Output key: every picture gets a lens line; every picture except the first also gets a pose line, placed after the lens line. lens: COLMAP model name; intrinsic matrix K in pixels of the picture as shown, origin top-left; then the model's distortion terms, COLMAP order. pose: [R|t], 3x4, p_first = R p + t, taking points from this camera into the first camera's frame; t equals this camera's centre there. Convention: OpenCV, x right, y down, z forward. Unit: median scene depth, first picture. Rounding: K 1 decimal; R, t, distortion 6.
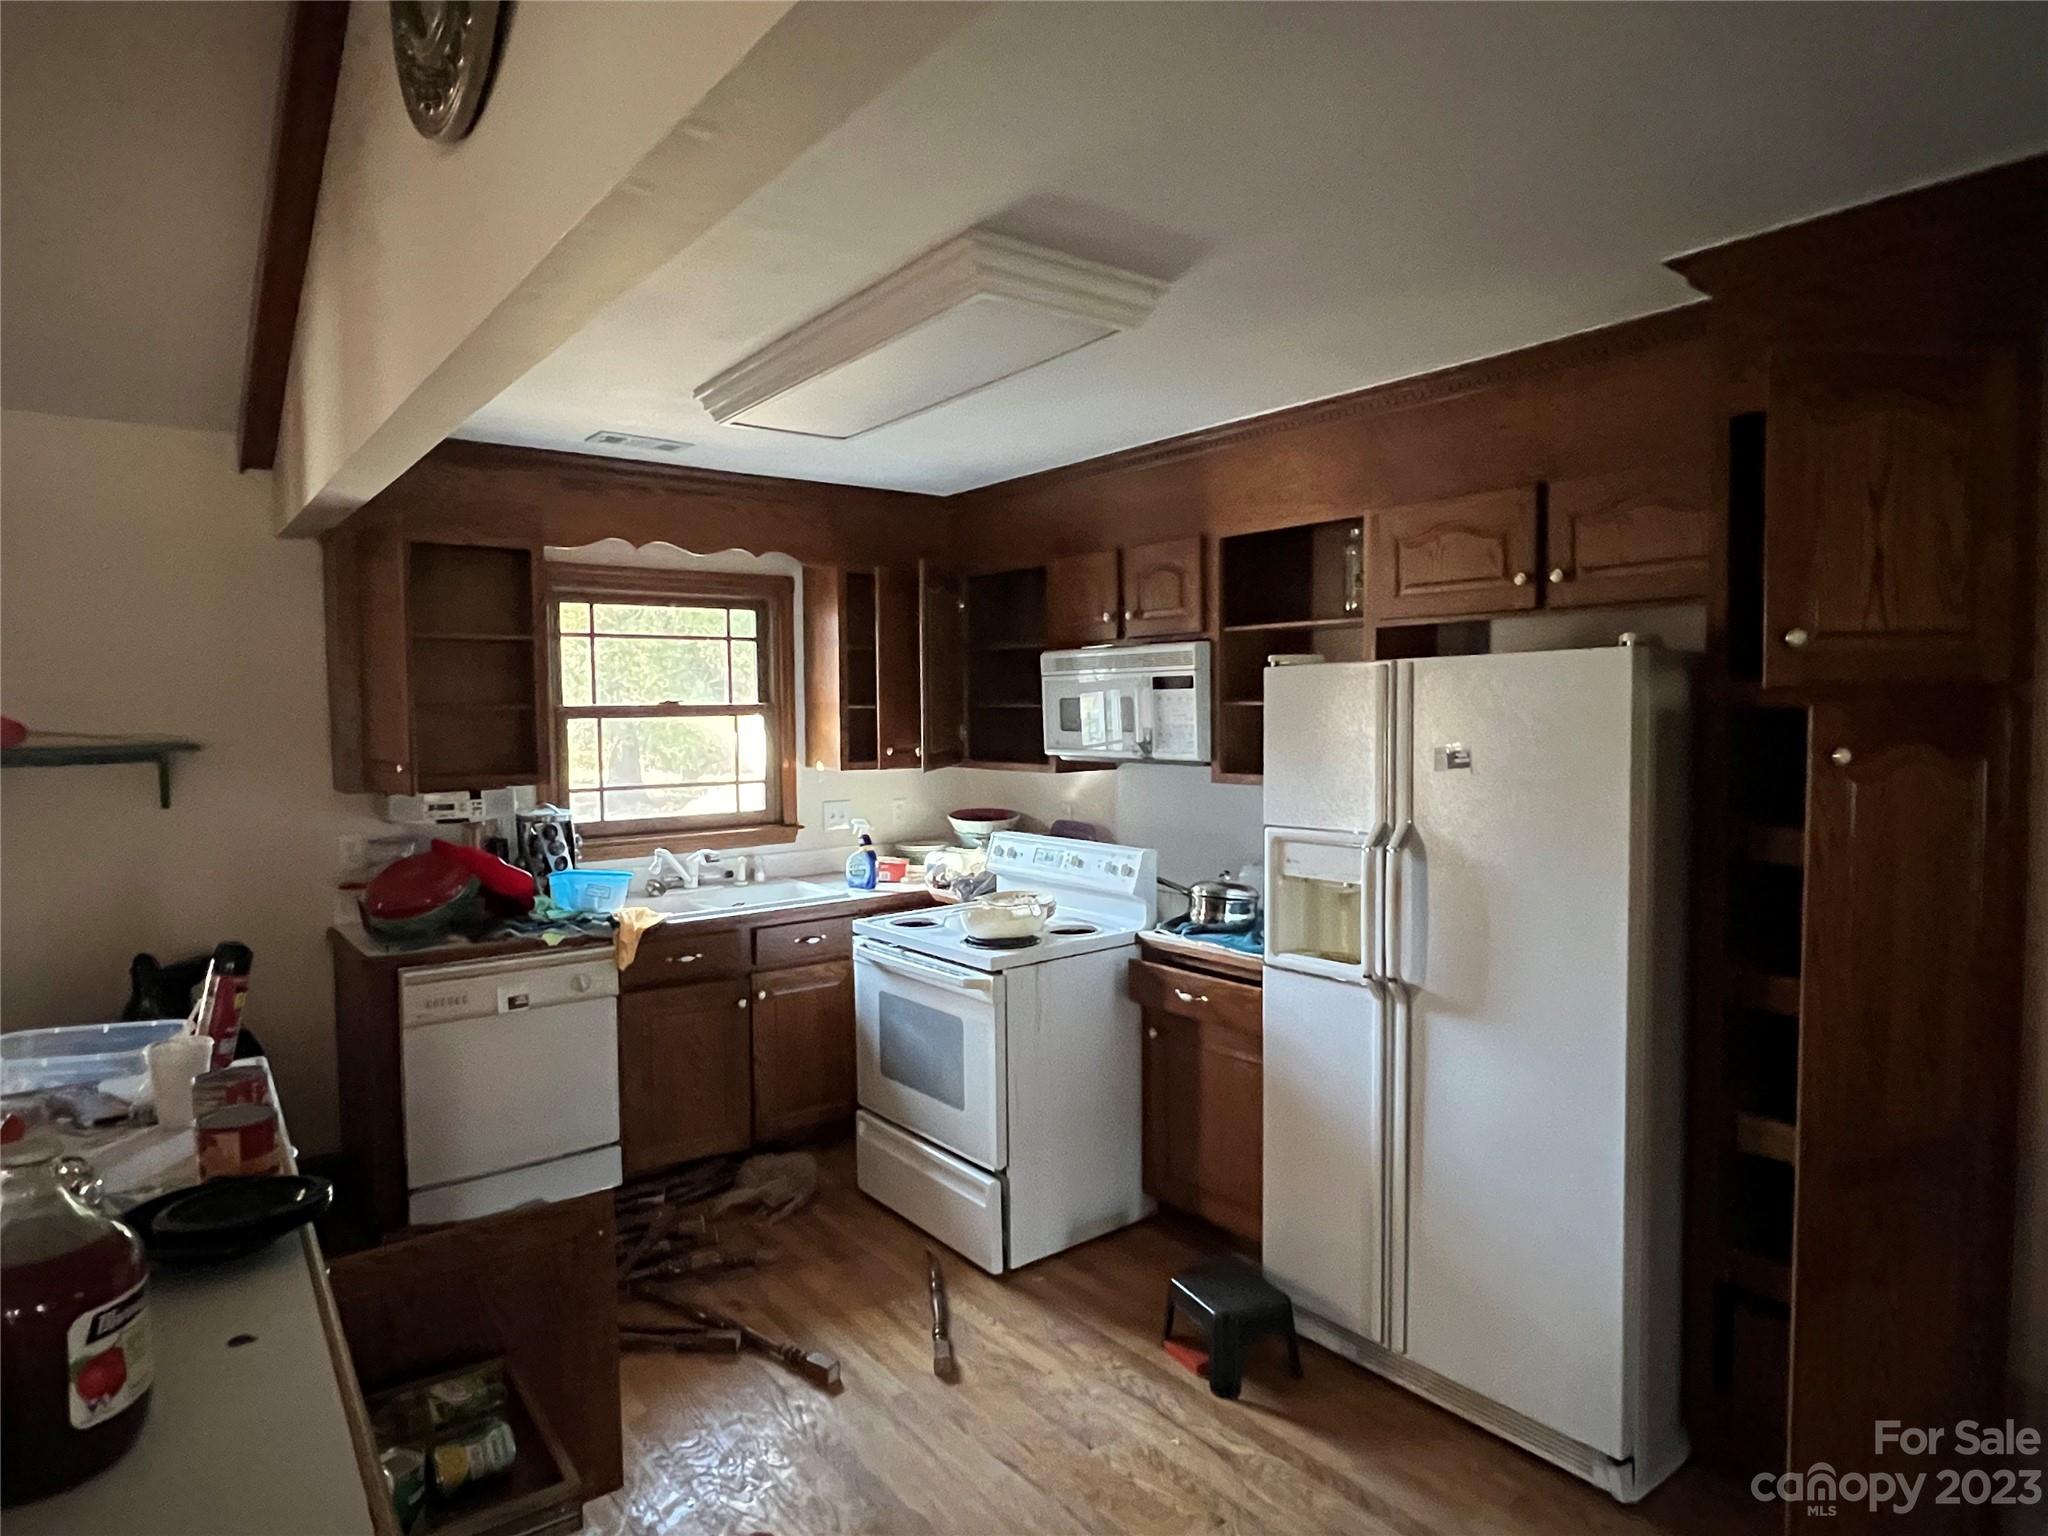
lens RADIAL K [[1180.4, 0, 1017.6], [0, 1180.4, 767.5], [0, 0, 1]] dist [0.000095, 0.000200]
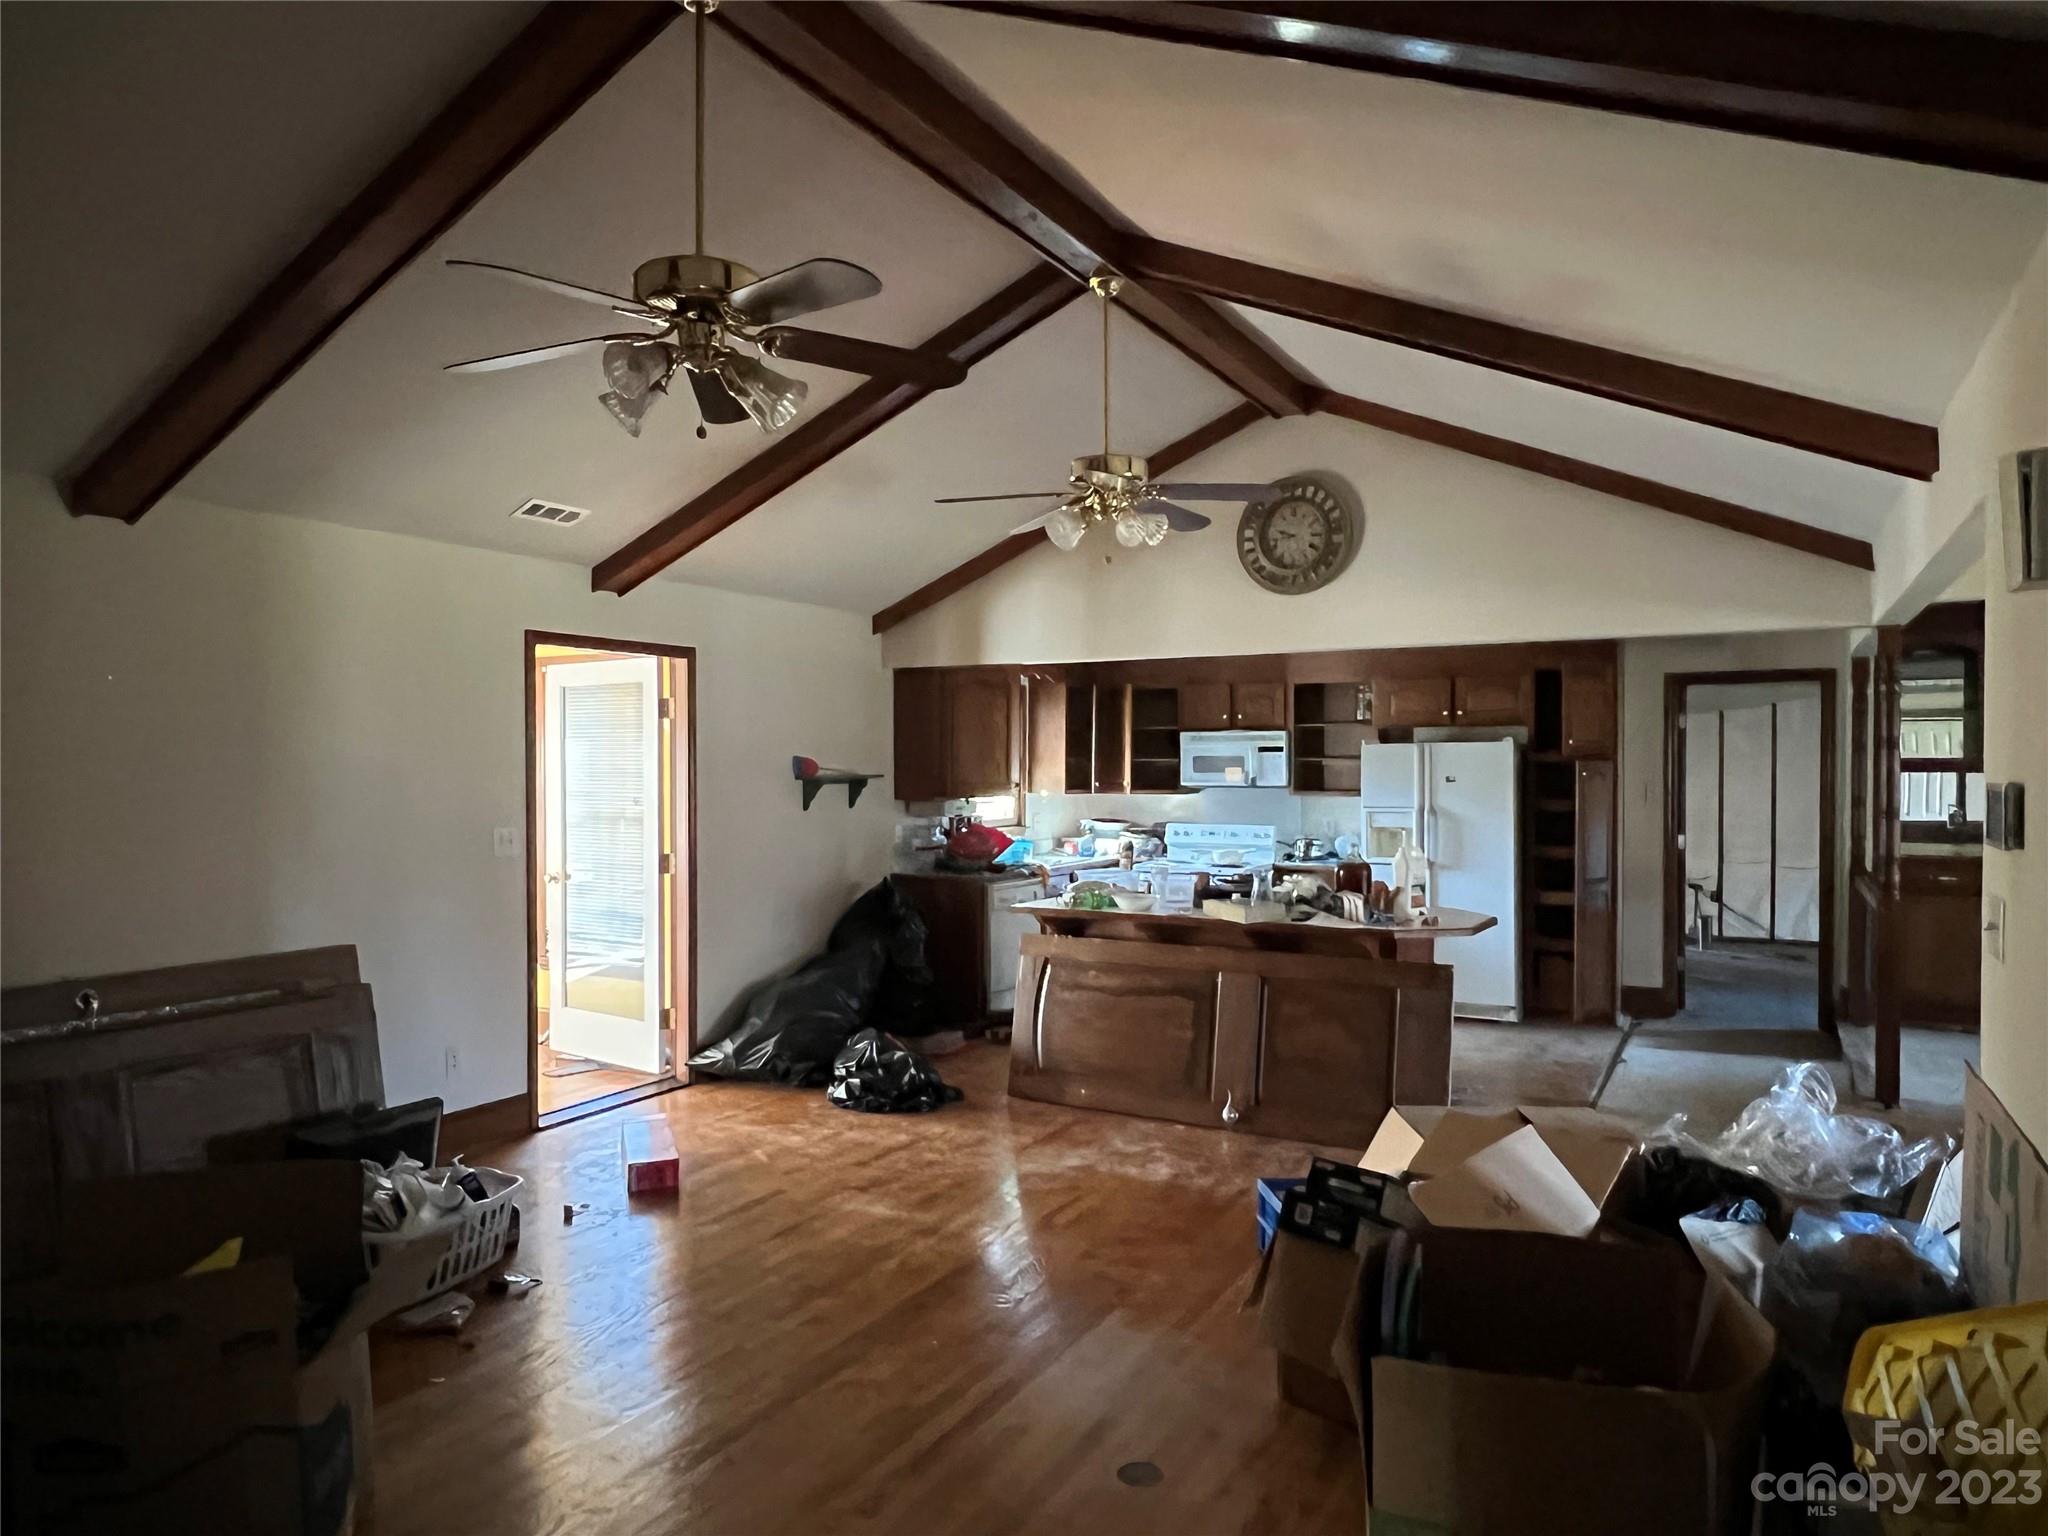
lens RADIAL K [[1323.7, 0, 1012.1], [0, 1323.7, 780.2], [0, 0, 1]] dist [-0.000016, -0.001218]
pose [[0.905834, 0.002993, 0.423623, -1.333332], [0.015416, 0.999080, -0.040022, 0.074251], [-0.423353, 0.042784, 0.904954, -0.988941]]
